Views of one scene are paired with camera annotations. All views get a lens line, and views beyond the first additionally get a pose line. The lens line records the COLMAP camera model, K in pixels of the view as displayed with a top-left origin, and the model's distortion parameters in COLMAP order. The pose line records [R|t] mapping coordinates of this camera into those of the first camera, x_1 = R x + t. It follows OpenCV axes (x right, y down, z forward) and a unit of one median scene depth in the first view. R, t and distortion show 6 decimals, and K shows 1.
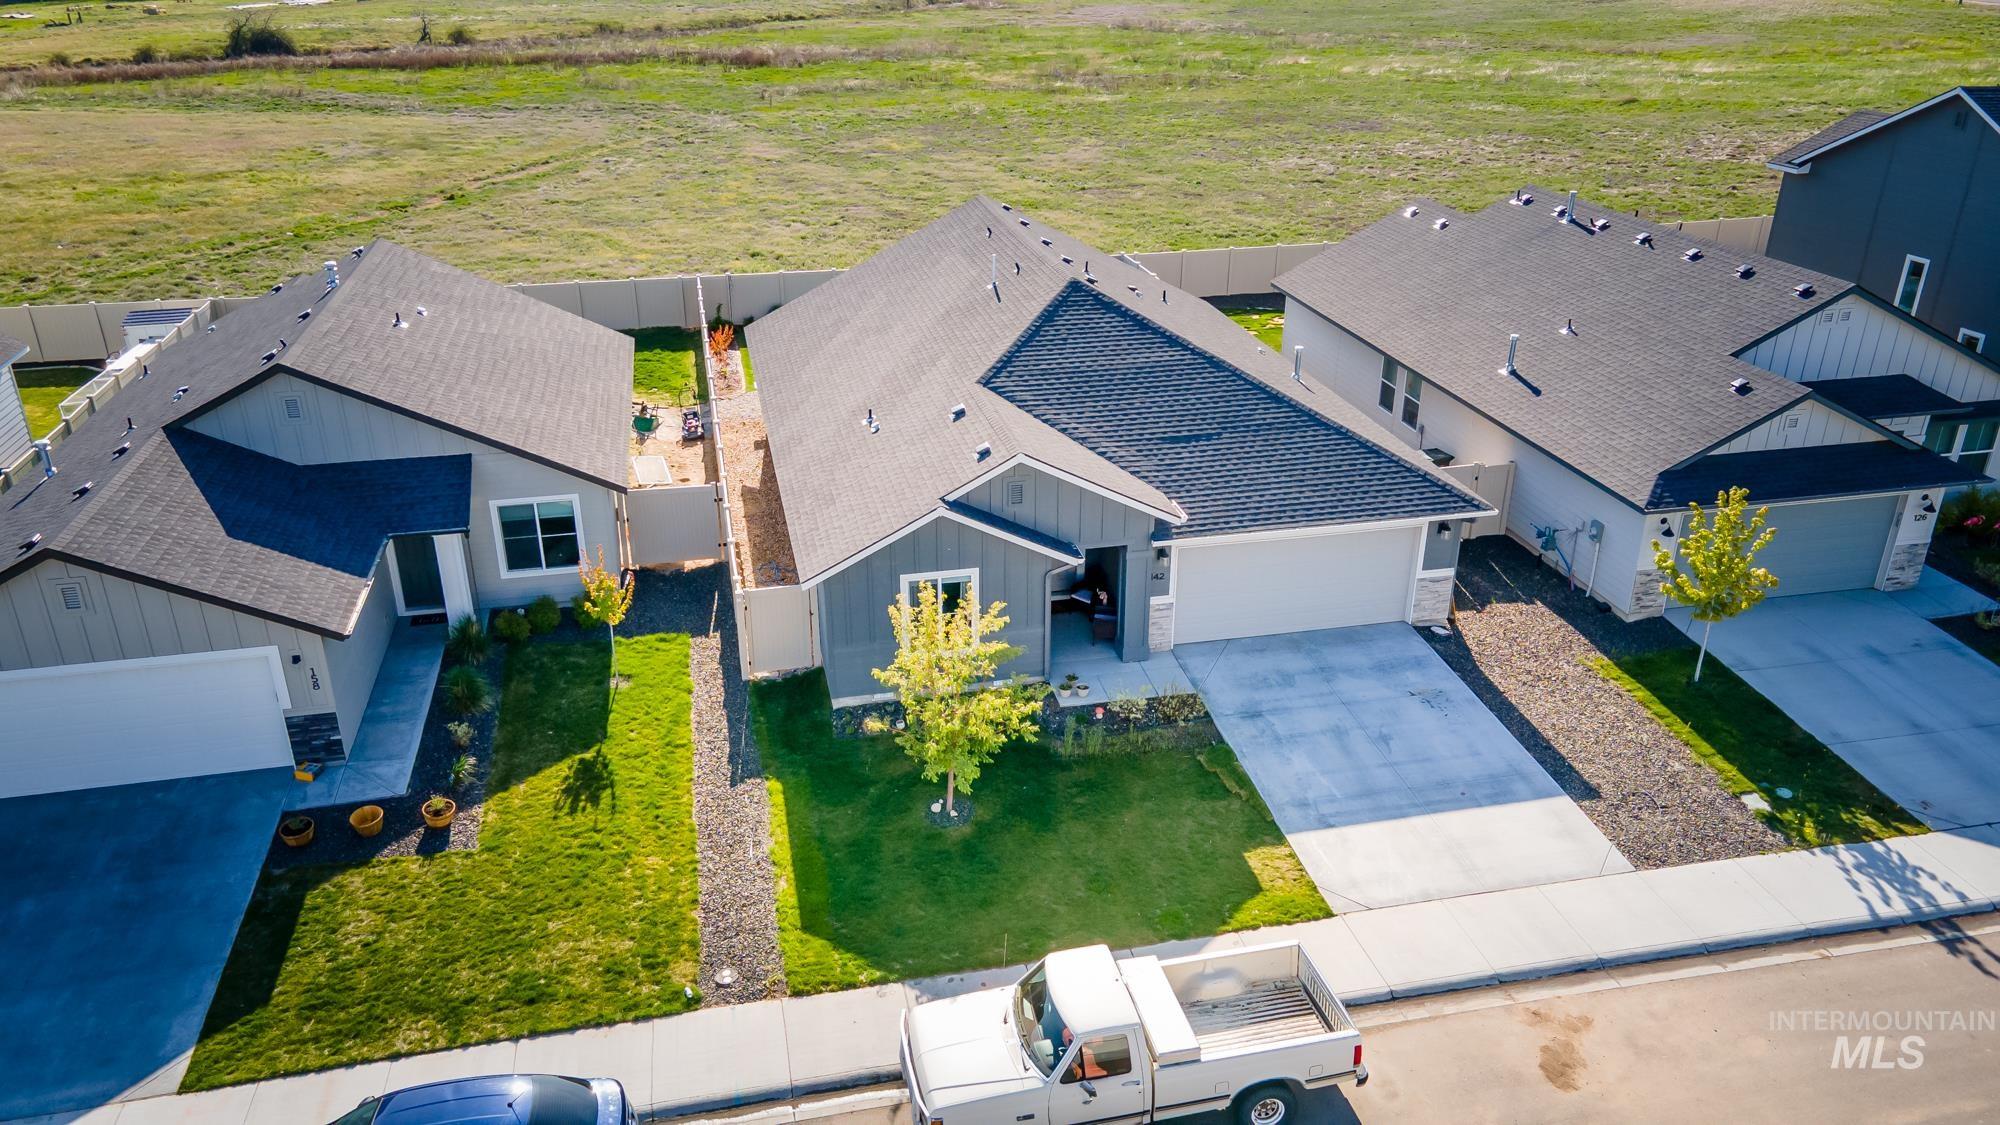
lens RADIAL K [[1453.2, 0, 996.0], [0, 1453.2, 564.9], [0, 0, 1]] dist [0.025978, 0.036333]
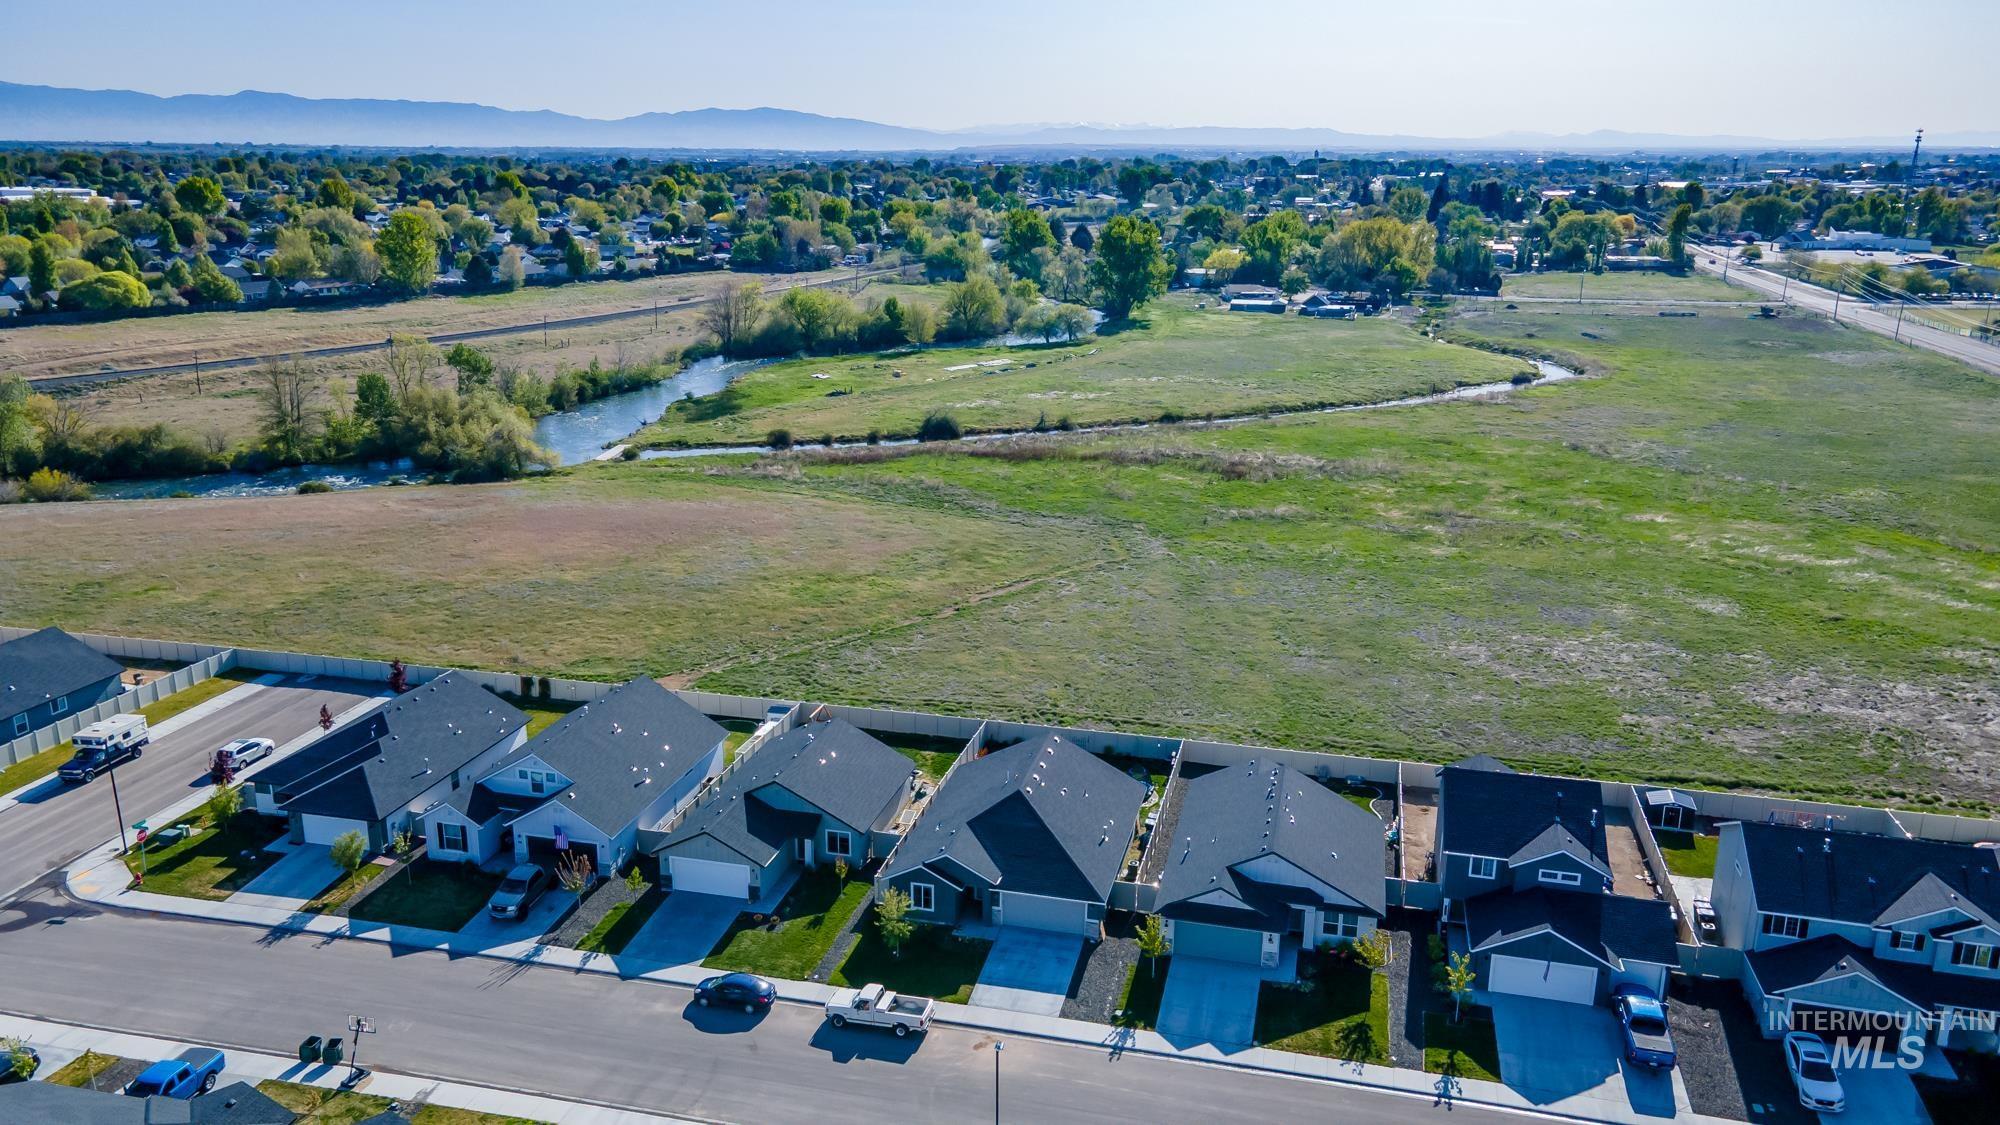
lens RADIAL K [[1453.2, 0, 998.7], [0, 1453.2, 554.2], [0, 0, 1]] dist [0.025978, 0.036333]
pose [[0.896003, 0.123779, -0.426448, 1.332226], [-0.190208, 0.974782, -0.116707, -0.346176], [0.401248, 0.185683, 0.896951, -1.894122]]
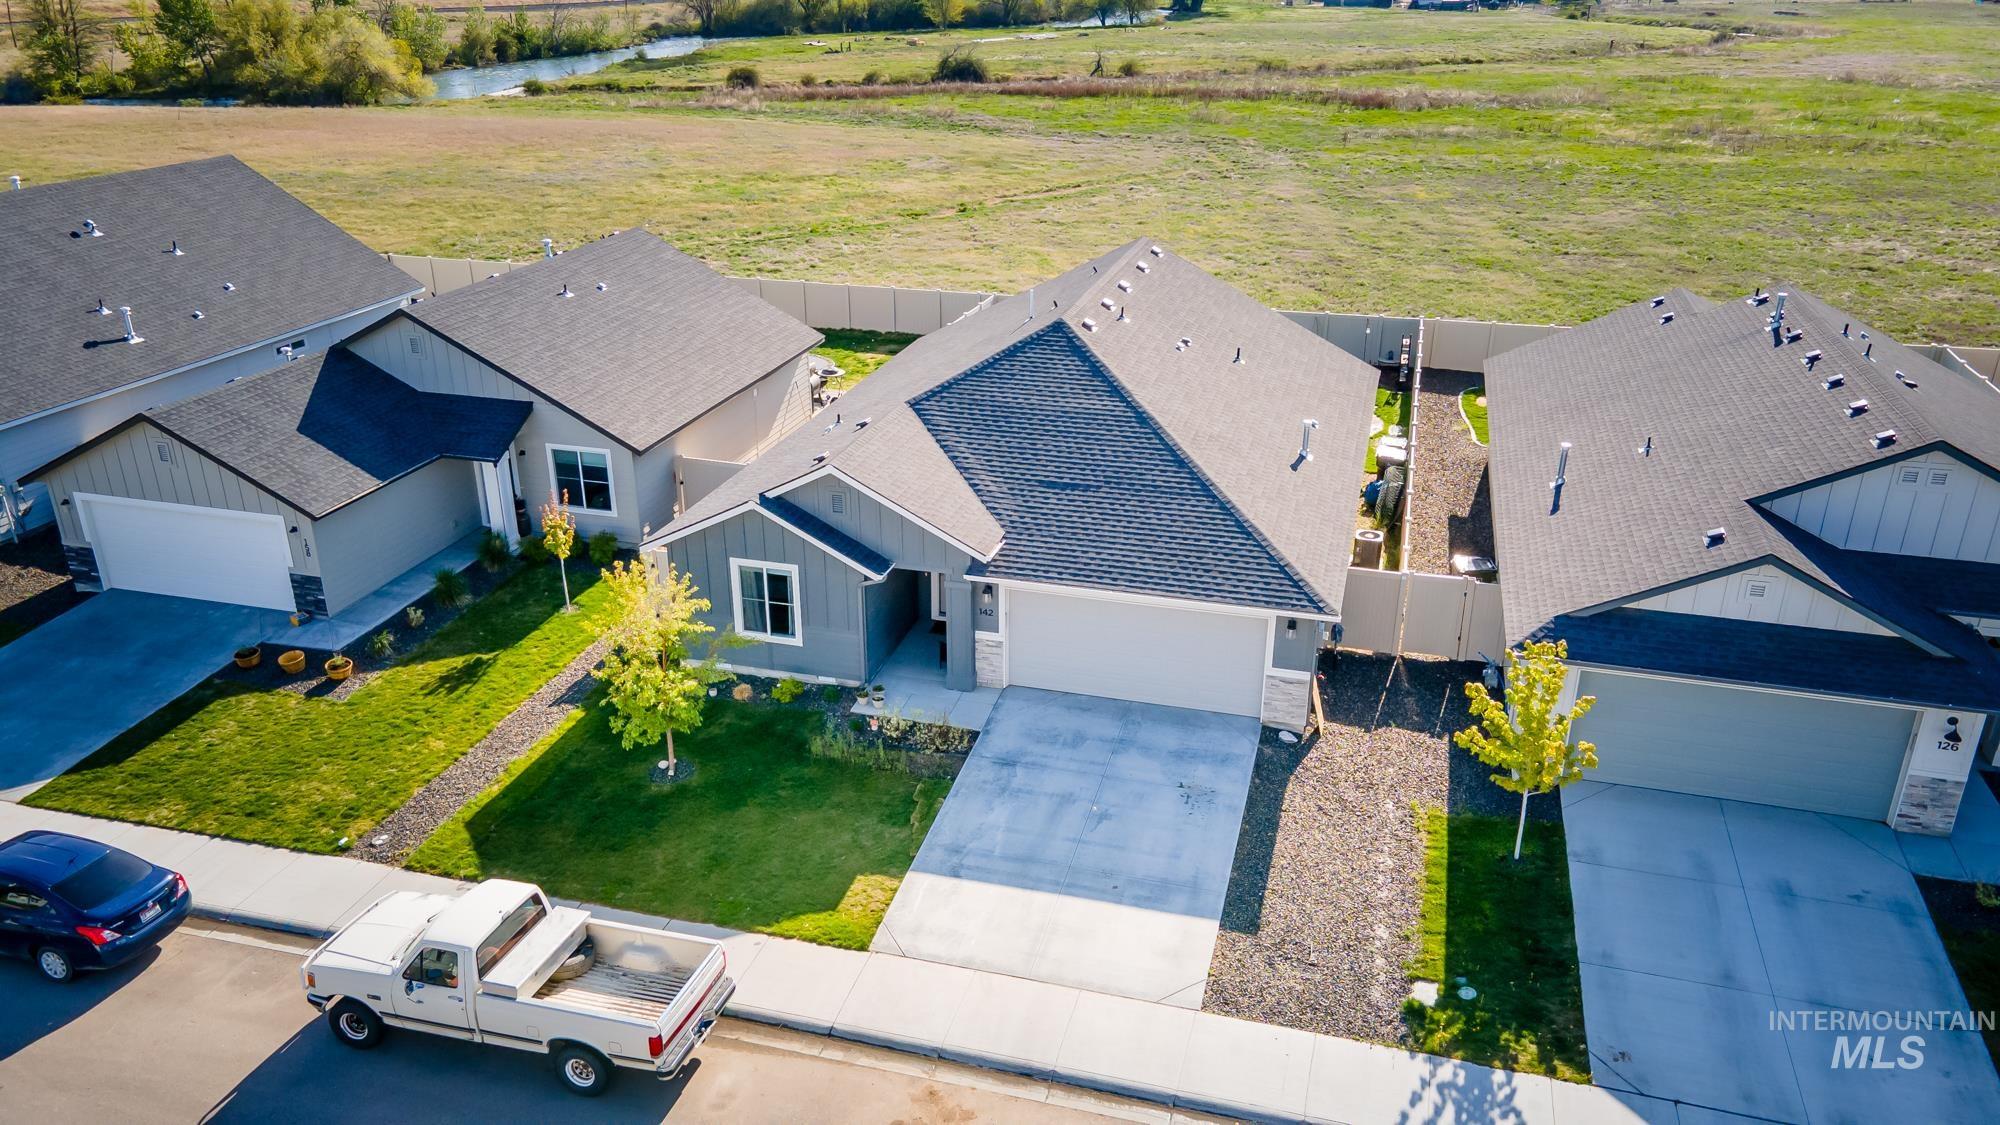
lens RADIAL K [[1453.2, 0, 1001.1], [0, 1453.2, 563.5], [0, 0, 1]] dist [0.025978, 0.036333]
pose [[0.882525, 0.186442, -0.431728, 0.544573], [-0.196764, 0.980224, 0.021091, -0.048181], [0.427122, 0.066335, 0.901757, 0.087772]]
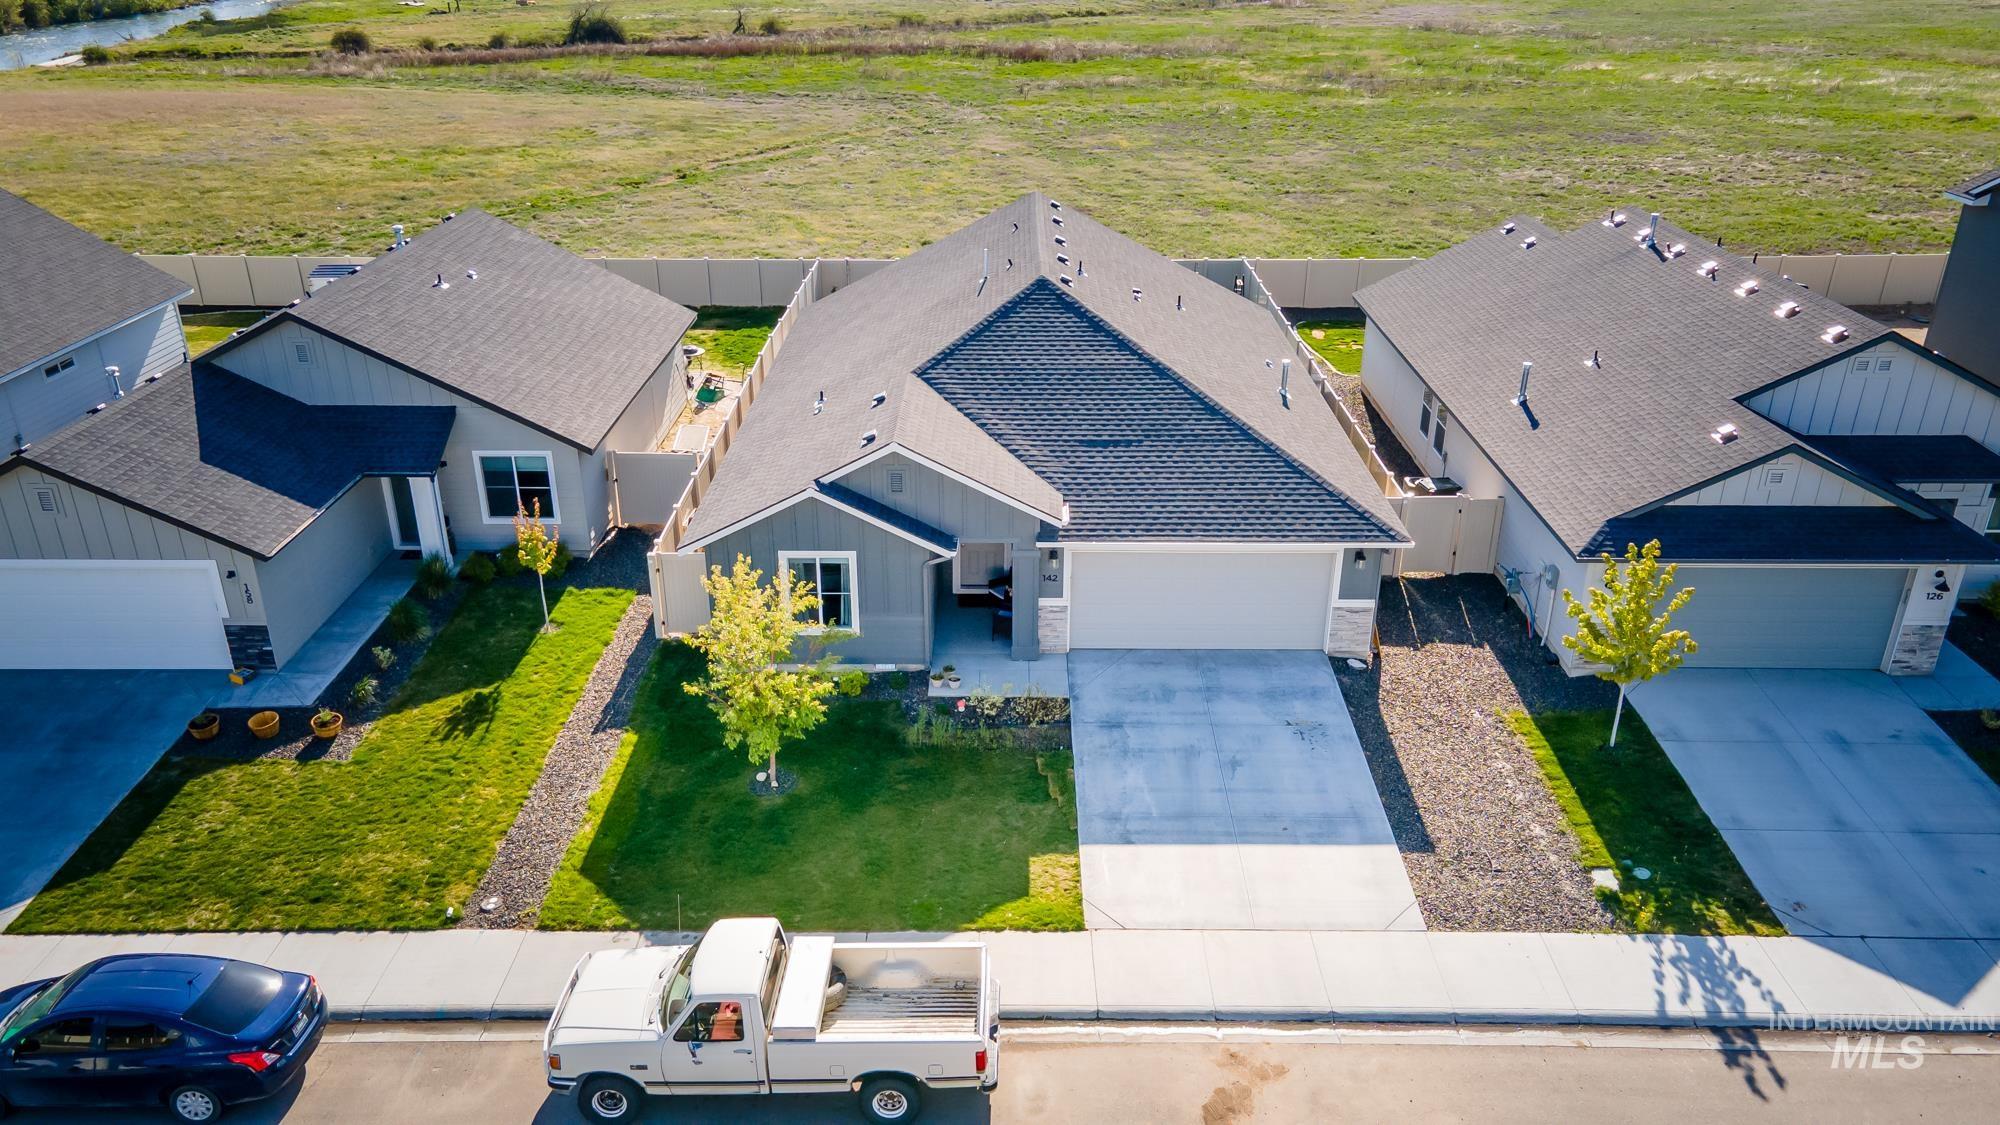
lens RADIAL K [[1453.2, 0, 998.6], [0, 1453.2, 561.9], [0, 0, 1]] dist [0.025978, 0.036333]
pose [[0.975369, 0.093678, -0.199699, 0.271443], [-0.093624, 0.995560, 0.009735, -0.009227], [0.199724, 0.009201, 0.979809, 0.015404]]
